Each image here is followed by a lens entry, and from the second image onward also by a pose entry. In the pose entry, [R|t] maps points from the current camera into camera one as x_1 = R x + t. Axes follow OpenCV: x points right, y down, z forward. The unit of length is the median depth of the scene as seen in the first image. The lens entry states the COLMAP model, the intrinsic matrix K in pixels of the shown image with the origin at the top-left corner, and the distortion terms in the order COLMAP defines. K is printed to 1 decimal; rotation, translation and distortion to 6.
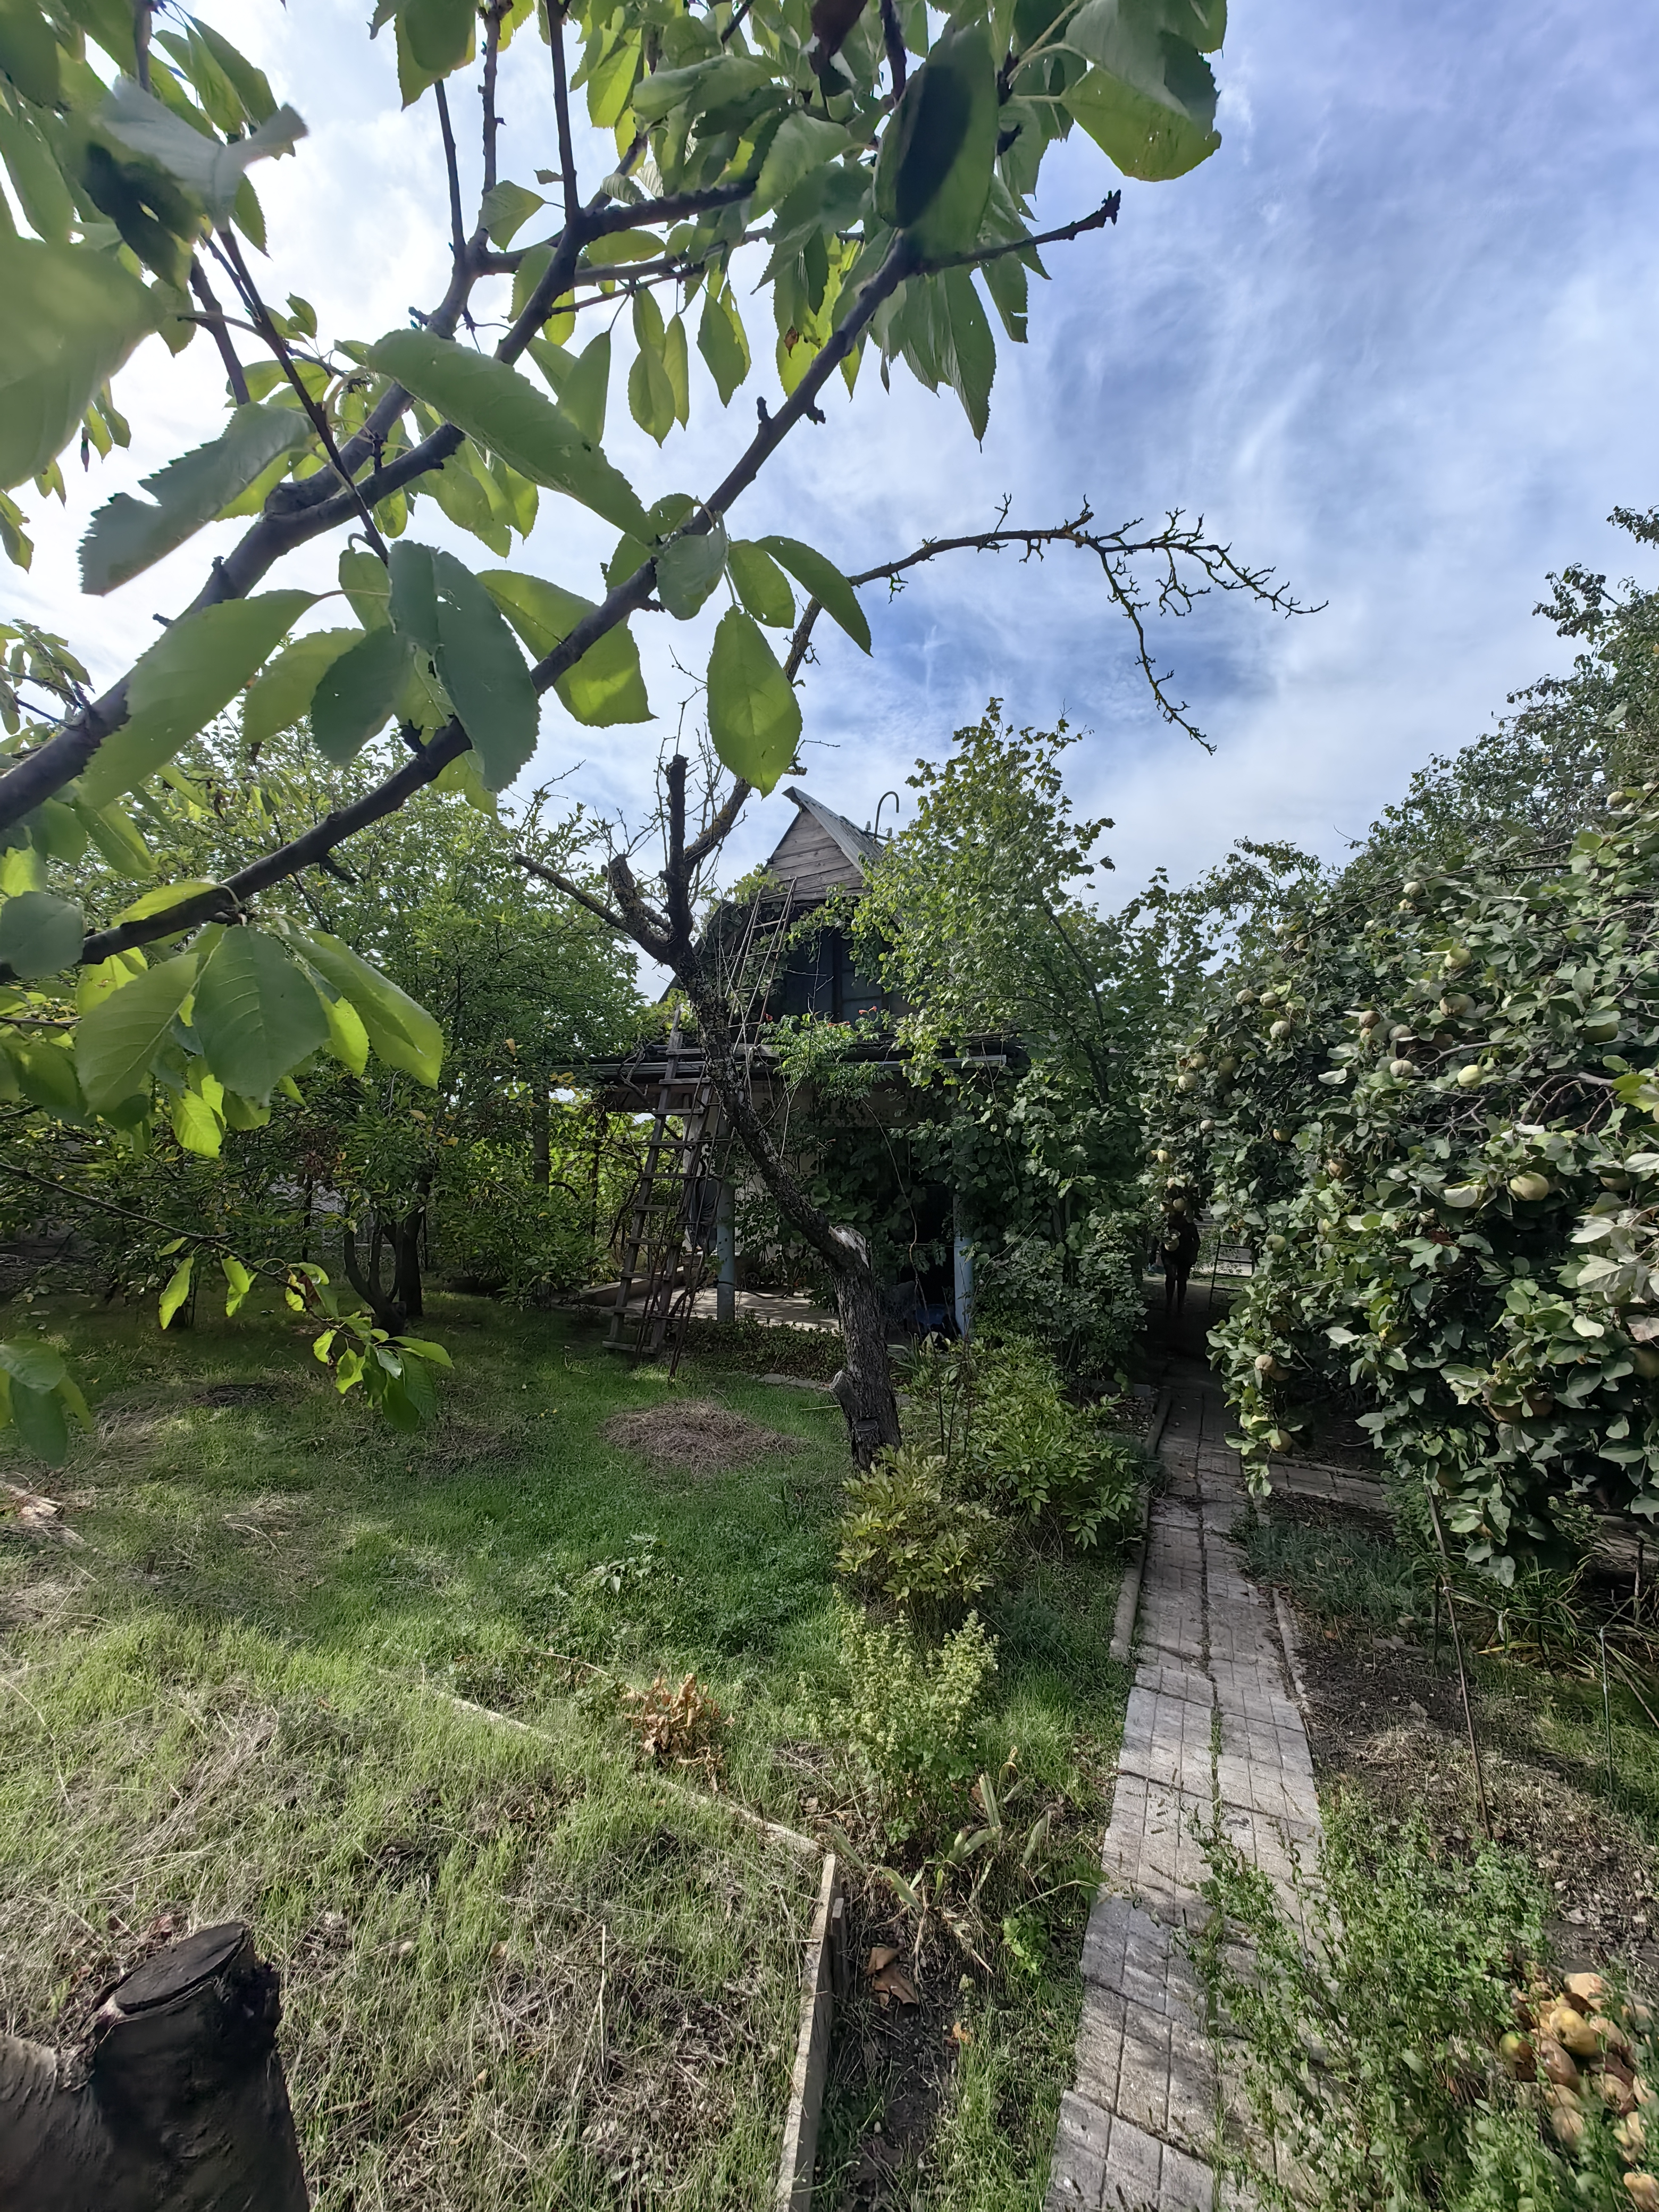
lens RADIAL K [[850.1, 0, 834.1], [0, 850.1, 1093.8], [0, 0, 1]] dist [0.002189, -0.002561]
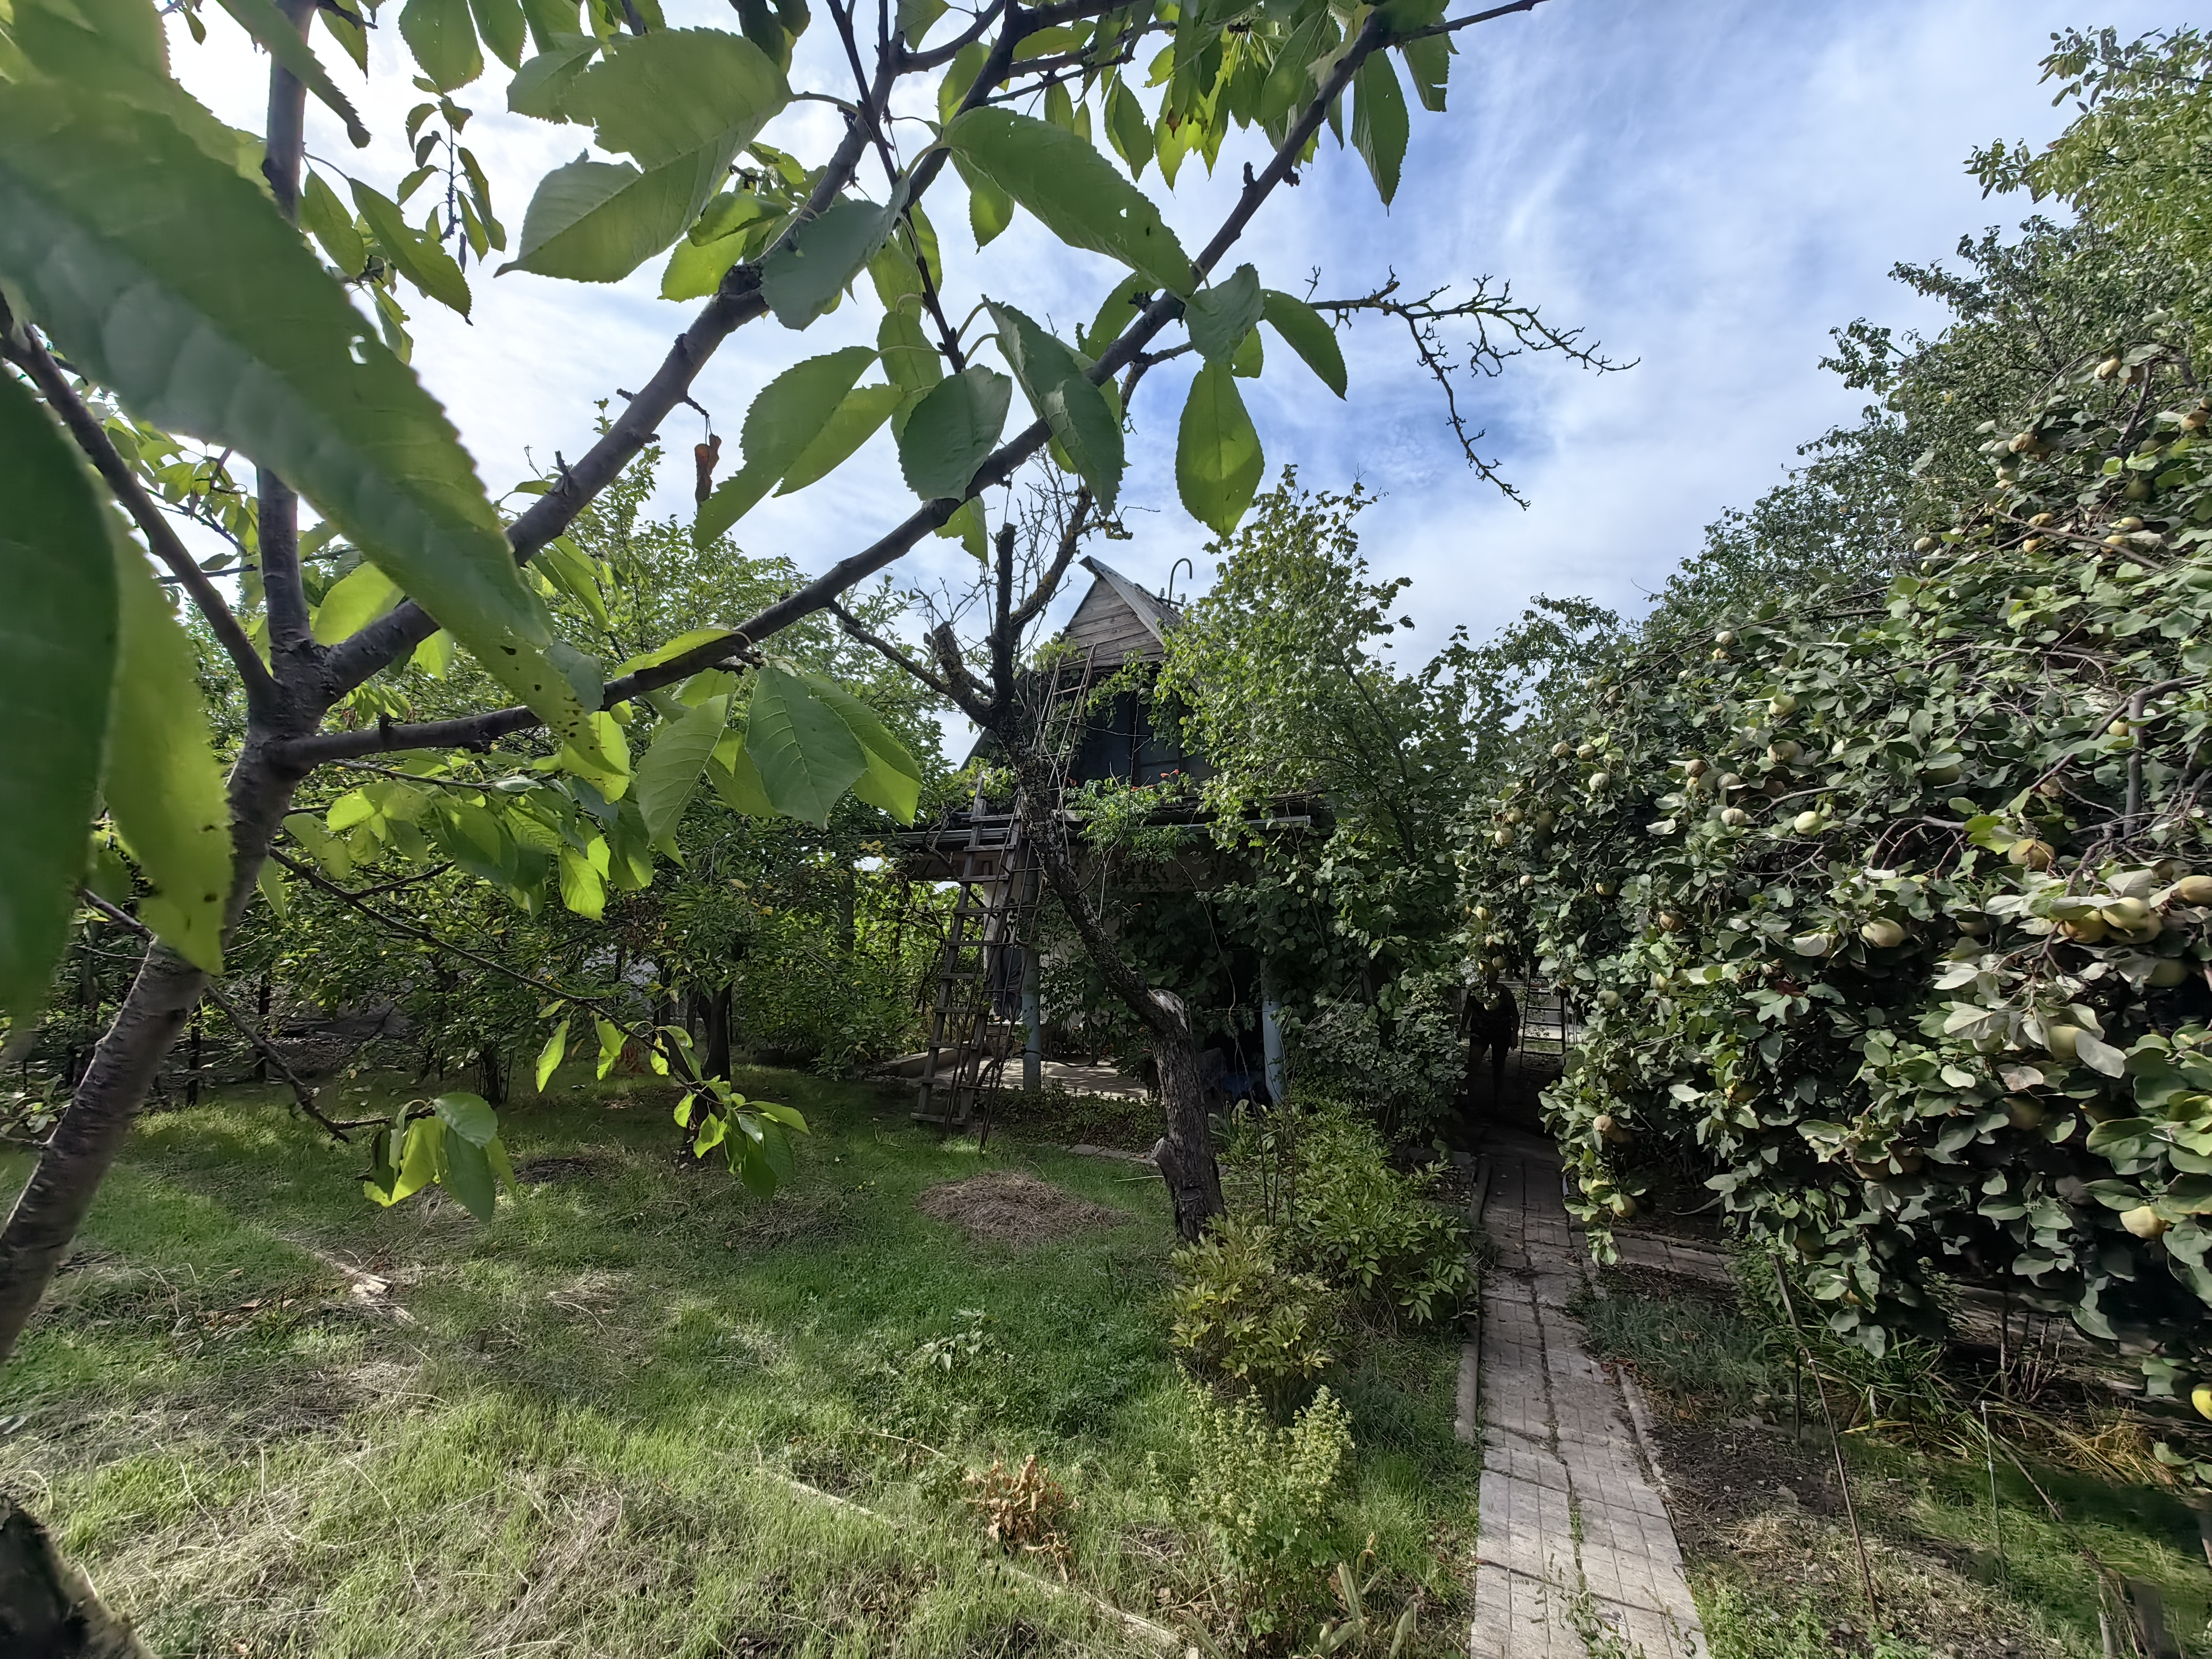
lens RADIAL K [[860.1, 0, 1025.0], [0, 860.1, 832.0], [0, 0, 1]] dist [0.002802, -0.003153]
pose [[0.999537, -0.020522, -0.022469, -0.127343], [0.019331, 0.998460, -0.052007, 0.023042], [0.023501, 0.051549, 0.998394, -0.012471]]
